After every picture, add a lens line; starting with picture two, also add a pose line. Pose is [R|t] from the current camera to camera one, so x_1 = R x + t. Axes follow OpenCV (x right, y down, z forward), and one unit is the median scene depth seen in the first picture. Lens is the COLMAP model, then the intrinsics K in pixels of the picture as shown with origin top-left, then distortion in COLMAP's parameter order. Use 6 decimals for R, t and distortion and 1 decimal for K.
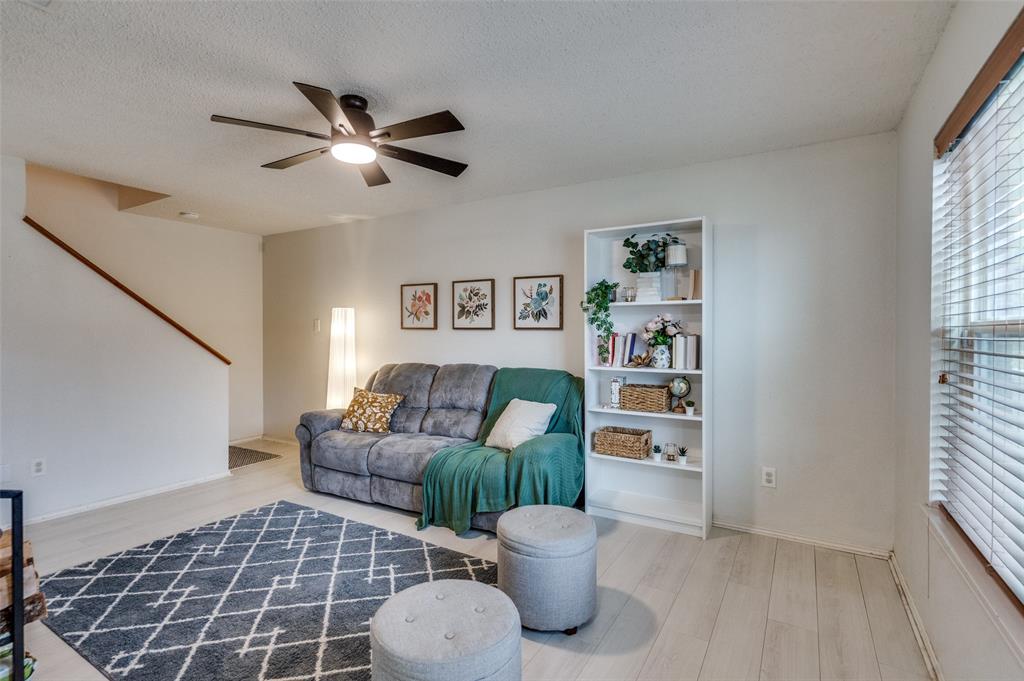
lens RADIAL K [[492.4, 0, 502.2], [0, 492.4, 336.3], [0, 0, 1]] dist [-0.000443, 0.001081]
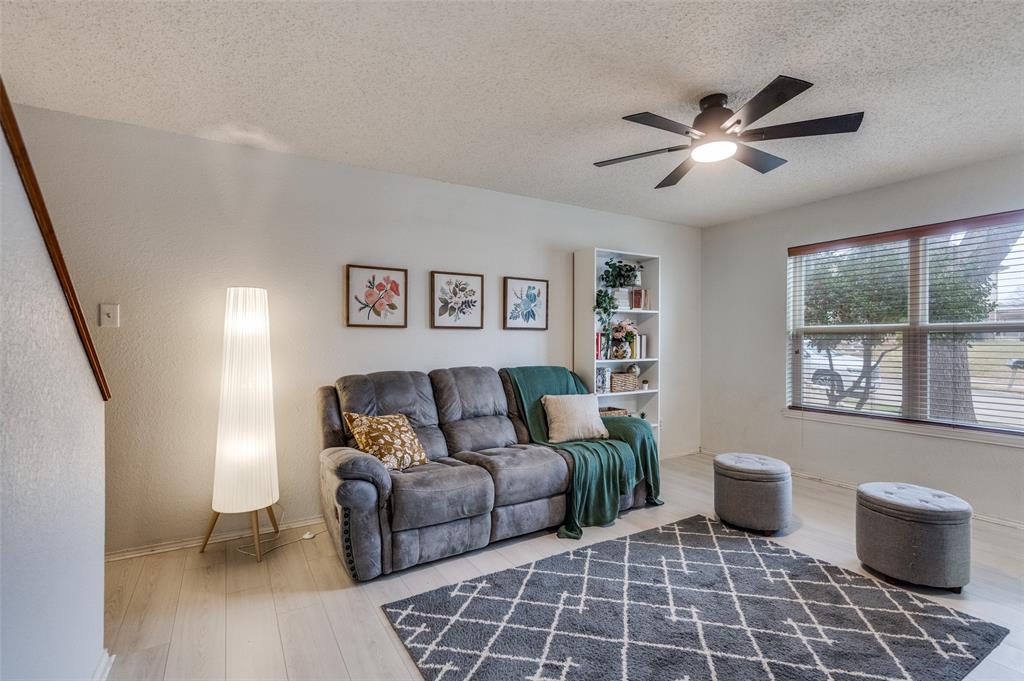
lens RADIAL K [[478.1, 0, 507.0], [0, 478.1, 345.3], [0, 0, 1]] dist [0.001716, 0.000740]
pose [[0.466647, -0.011614, 0.884367, -0.980534], [0.010464, 0.999916, 0.007610, 0.013560], [-0.884382, 0.005703, 0.466730, 0.651791]]
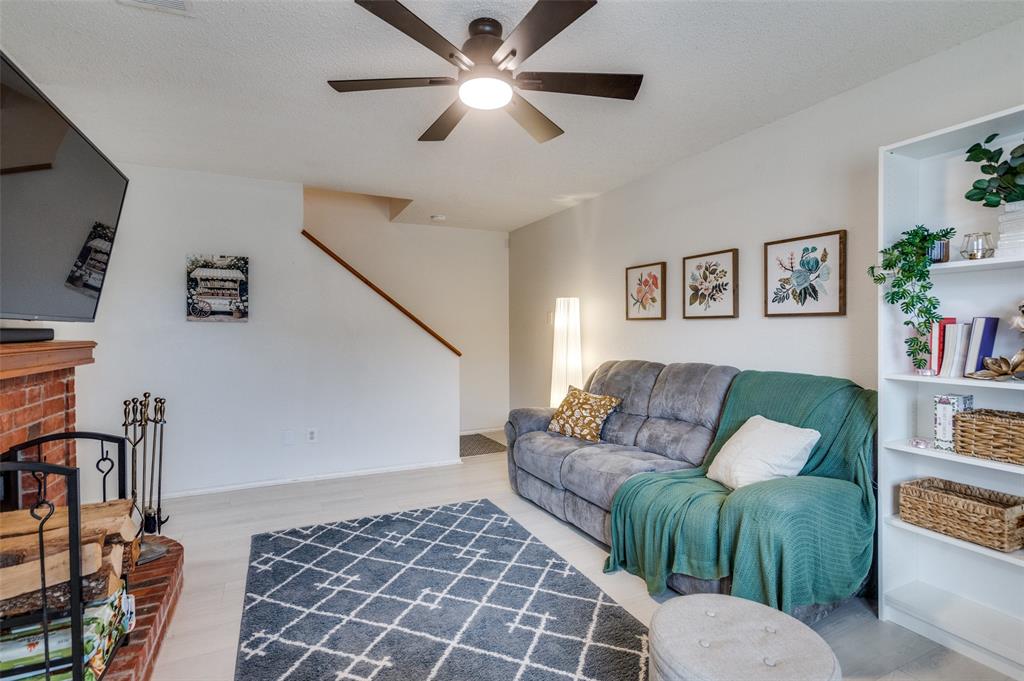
lens RADIAL K [[489.6, 0, 503.8], [0, 489.6, 337.2], [0, 0, 1]] dist [0.001513, 0.001588]
pose [[0.834382, 0.005578, -0.551158, 0.117034], [-0.002357, 0.999976, 0.006551, 0.013584], [0.551182, -0.004167, 0.834375, 0.247306]]
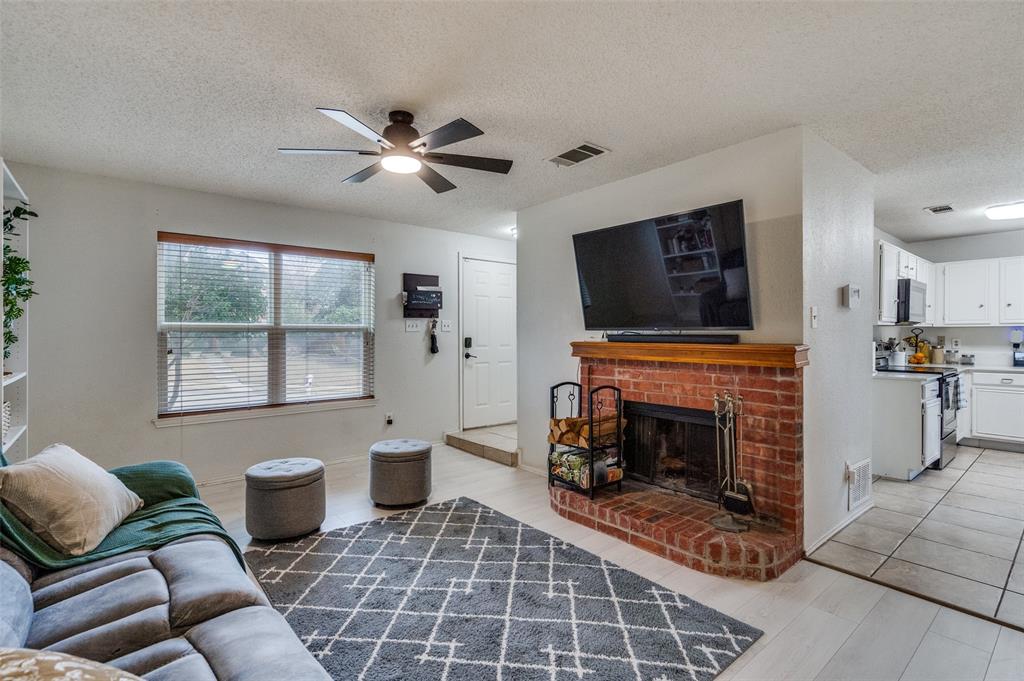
lens RADIAL K [[483.3, 0, 510.1], [0, 483.3, 336.5], [0, 0, 1]] dist [0.001336, 0.000558]
pose [[-0.946894, -0.003277, 0.321529, -0.621155], [0.002243, 0.999856, 0.016796, -0.004688], [-0.321538, 0.016626, -0.946751, 1.379393]]
